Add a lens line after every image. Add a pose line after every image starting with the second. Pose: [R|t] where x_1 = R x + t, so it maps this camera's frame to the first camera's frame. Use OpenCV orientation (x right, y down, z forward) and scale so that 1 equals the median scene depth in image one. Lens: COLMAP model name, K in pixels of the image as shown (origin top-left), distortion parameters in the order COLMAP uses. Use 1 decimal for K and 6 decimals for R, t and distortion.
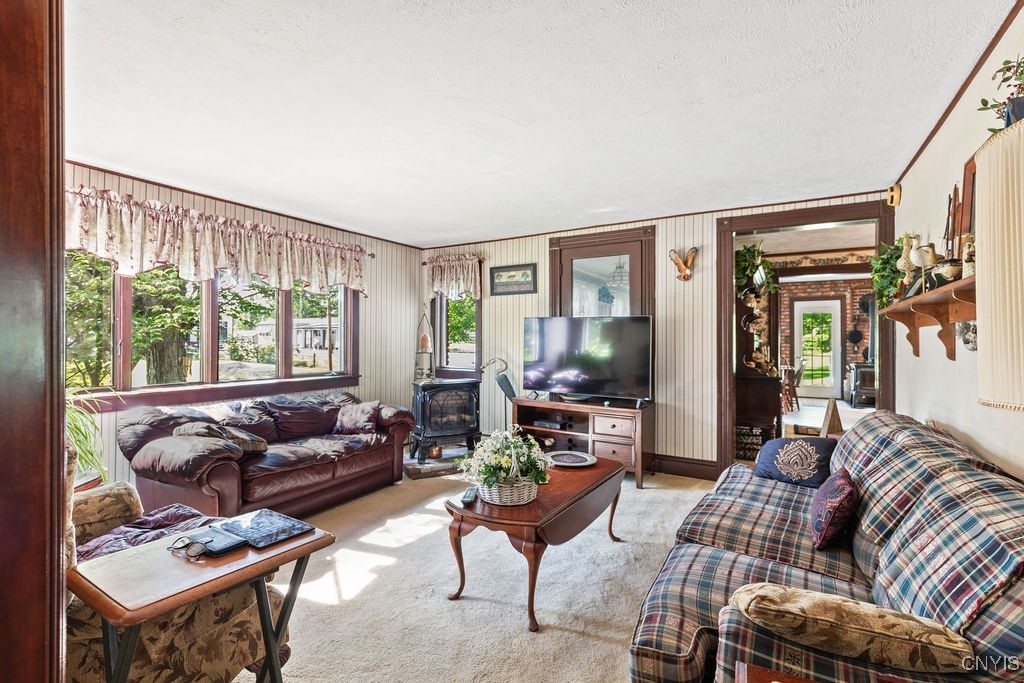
lens RADIAL K [[483.0, 0, 497.5], [0, 483.0, 338.1], [0, 0, 1]] dist [-0.000959, -0.000058]
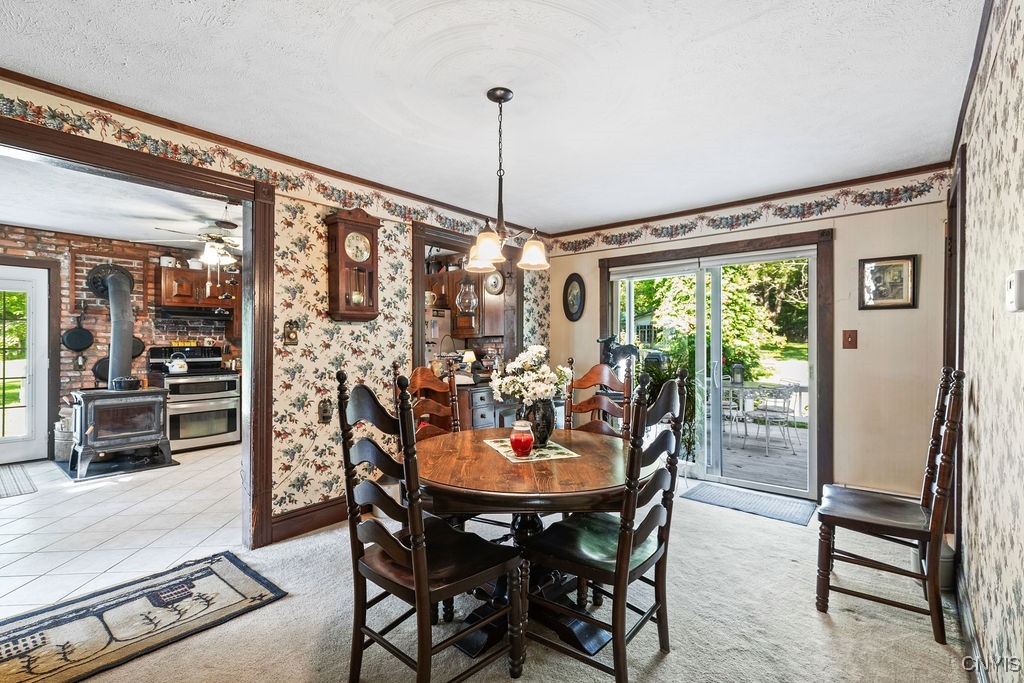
lens RADIAL K [[465.9, 0, 512.0], [0, 465.9, 341.5], [0, 0, 1]] dist [0.001238, 0.001627]
pose [[0.153567, 0.003648, 0.988132, 0.315389], [-0.004665, 0.999985, -0.002967, -0.001567], [-0.988127, -0.004154, 0.153581, 0.466345]]
